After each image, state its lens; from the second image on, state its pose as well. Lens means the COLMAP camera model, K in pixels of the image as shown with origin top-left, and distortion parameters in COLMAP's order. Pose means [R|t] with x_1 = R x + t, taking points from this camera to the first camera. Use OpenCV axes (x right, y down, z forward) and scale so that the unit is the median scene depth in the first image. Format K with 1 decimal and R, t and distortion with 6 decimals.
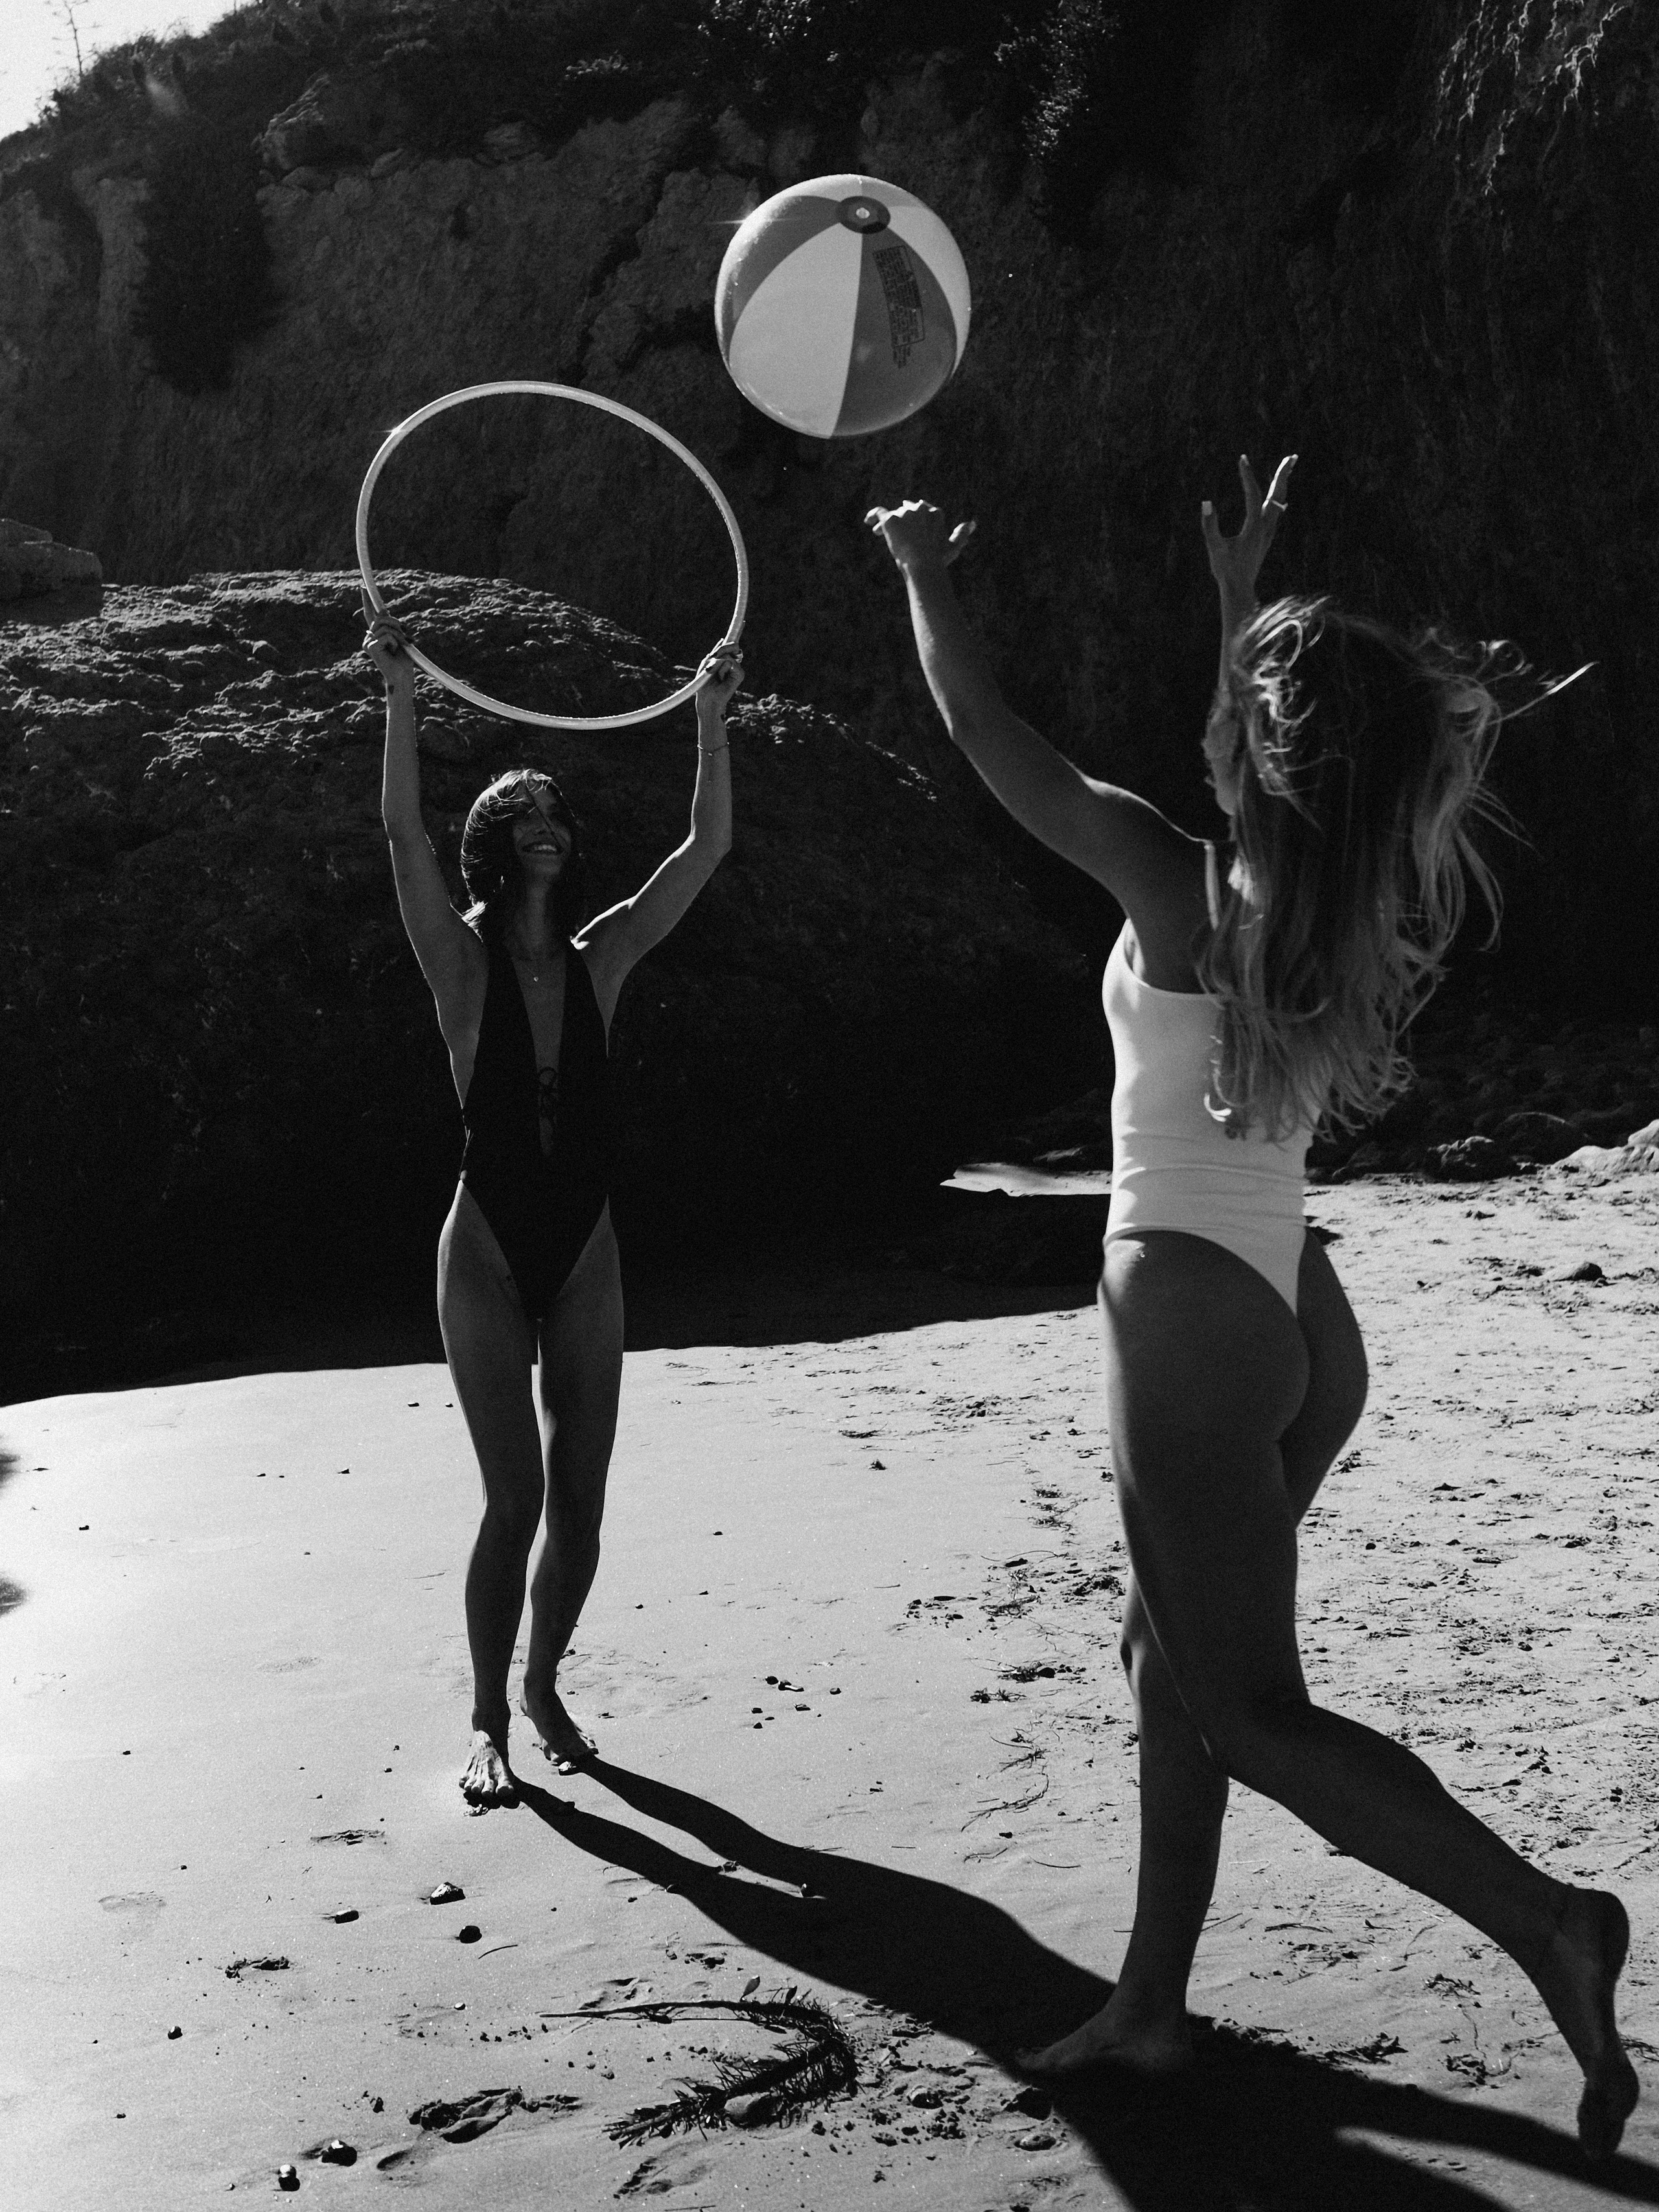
lens RADIAL K [[3507.0, 0, 829.5], [0, 3507.0, 1106.0], [0, 0, 1]] dist [0.064440, 0.120405]
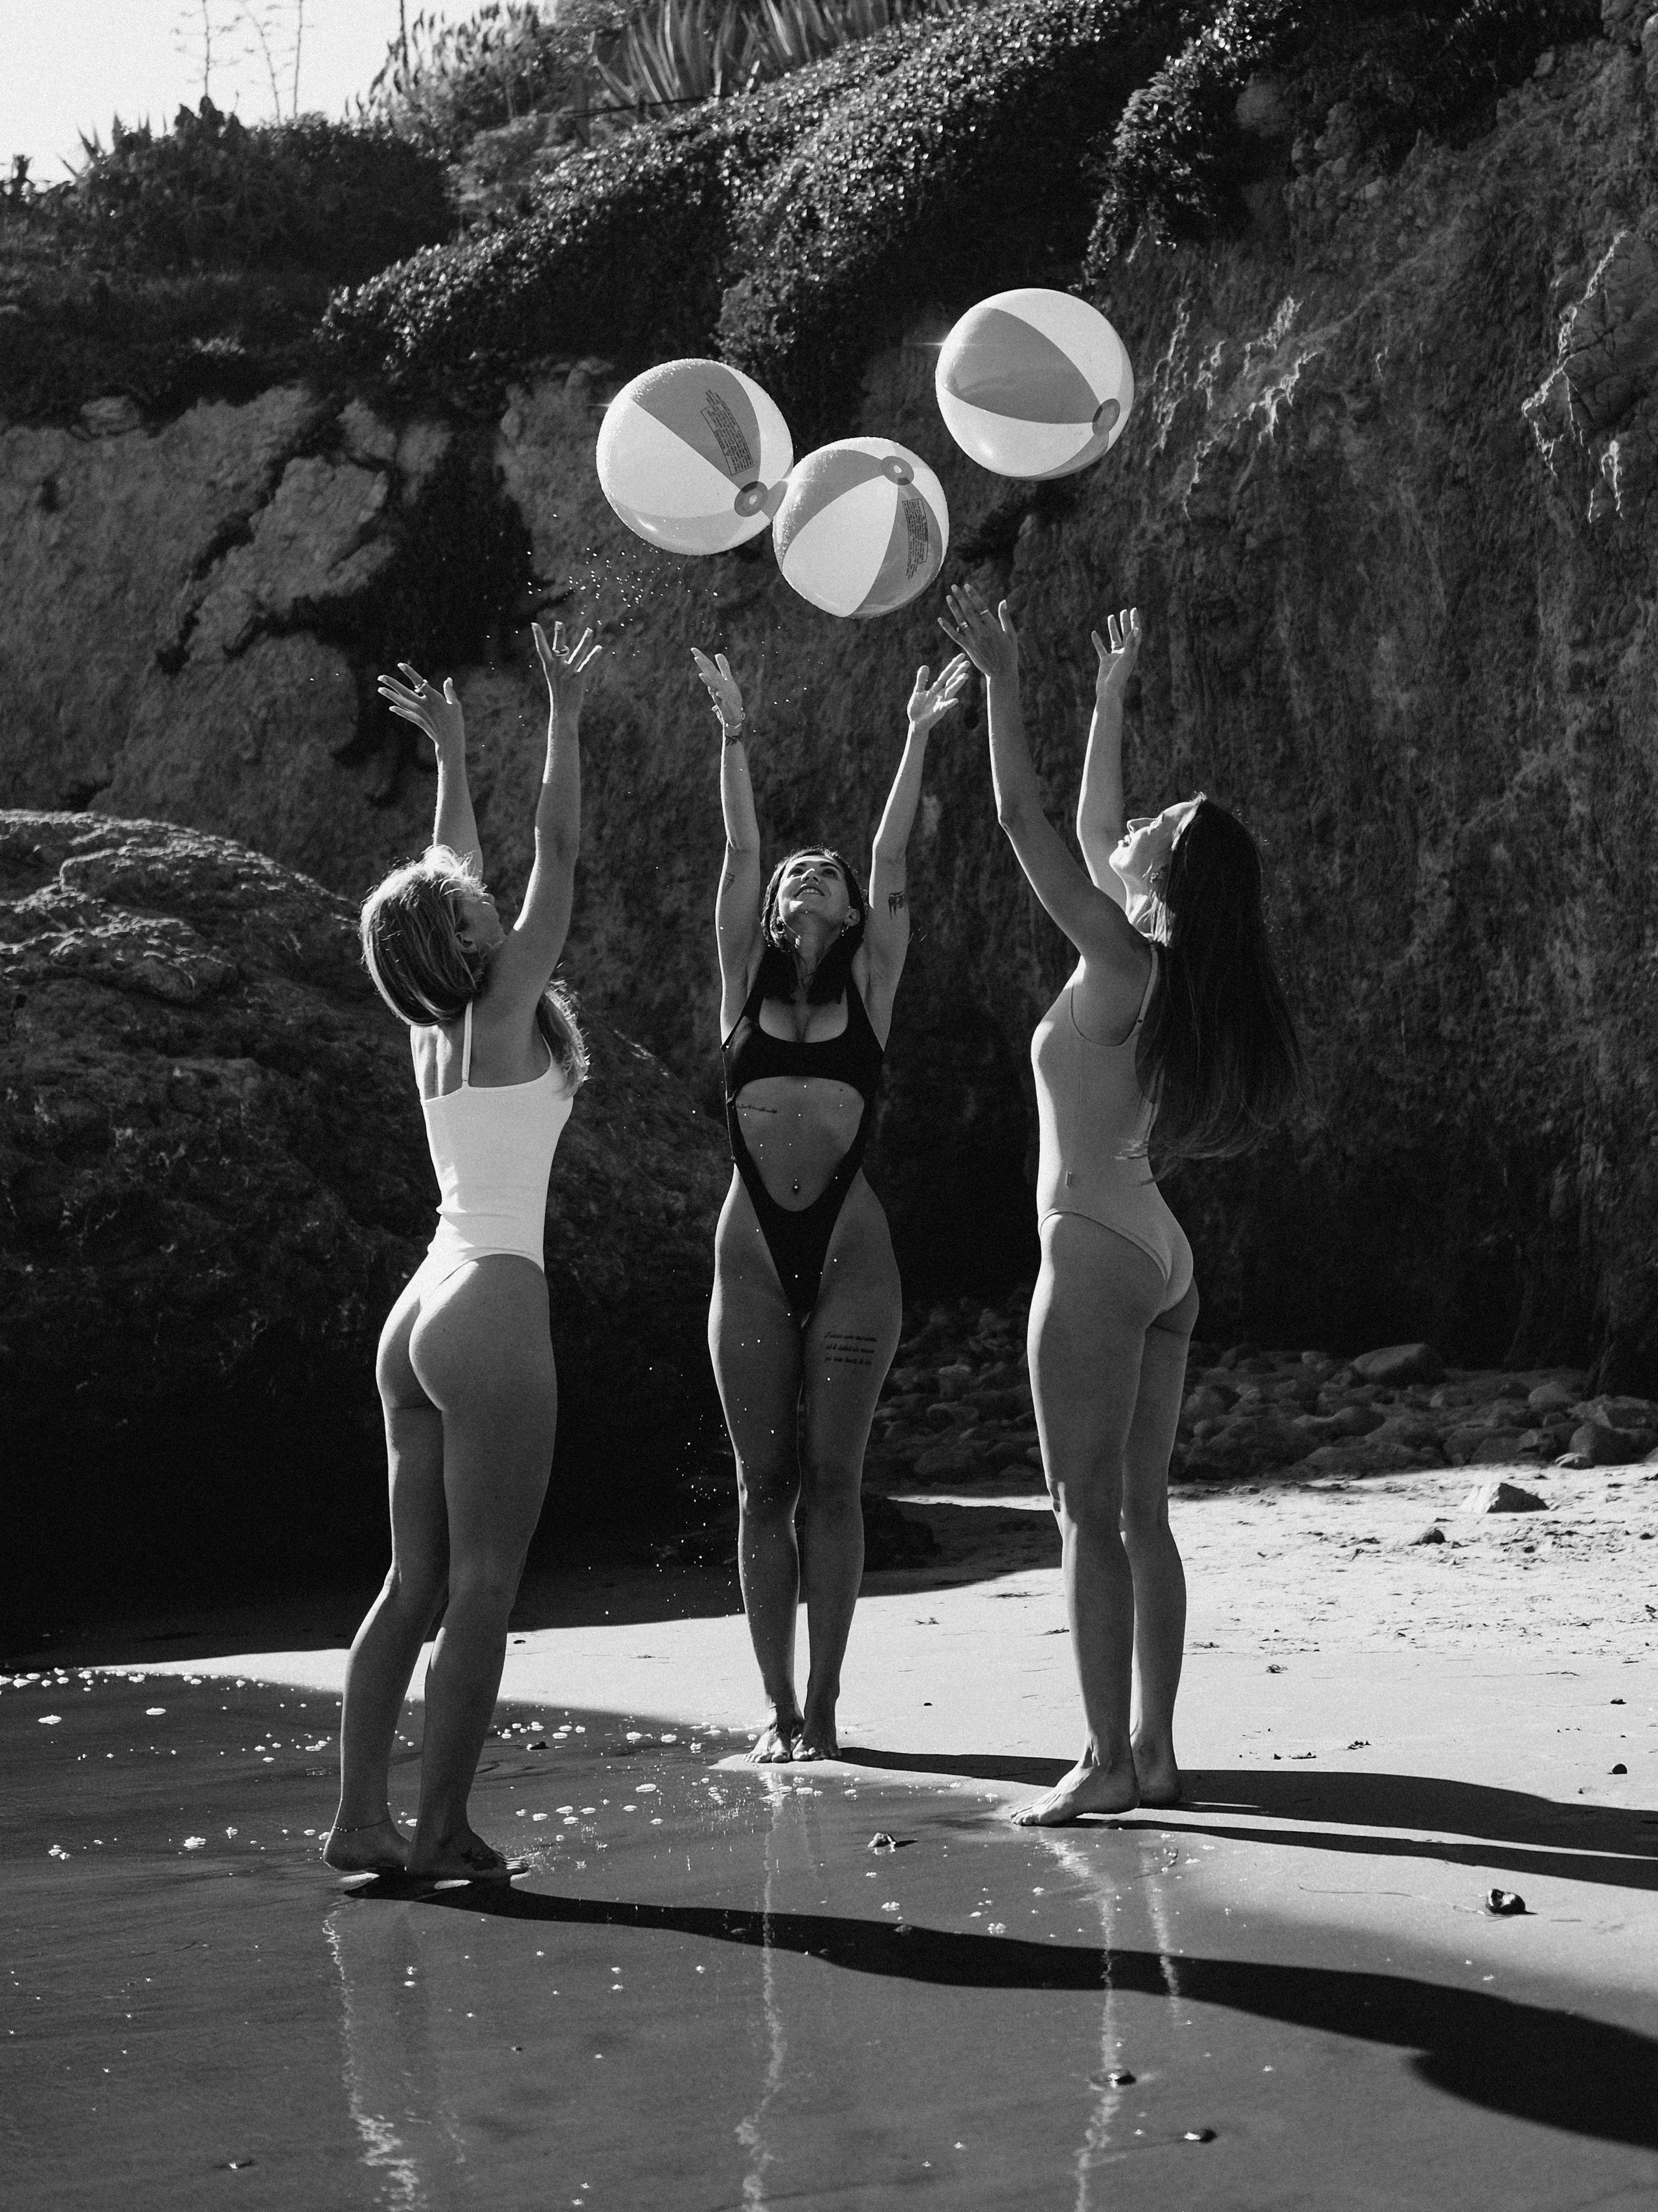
lens RADIAL K [[3507.5, 0, 829.0], [0, 3507.5, 1106.0], [0, 0, 1]] dist [0.064440, 0.120405]
pose [[0.954654, 0.038918, 0.295163, -0.183949], [0.011946, 0.985613, -0.168593, 0.071529], [-0.297478, 0.164474, 0.940455, 0.090832]]
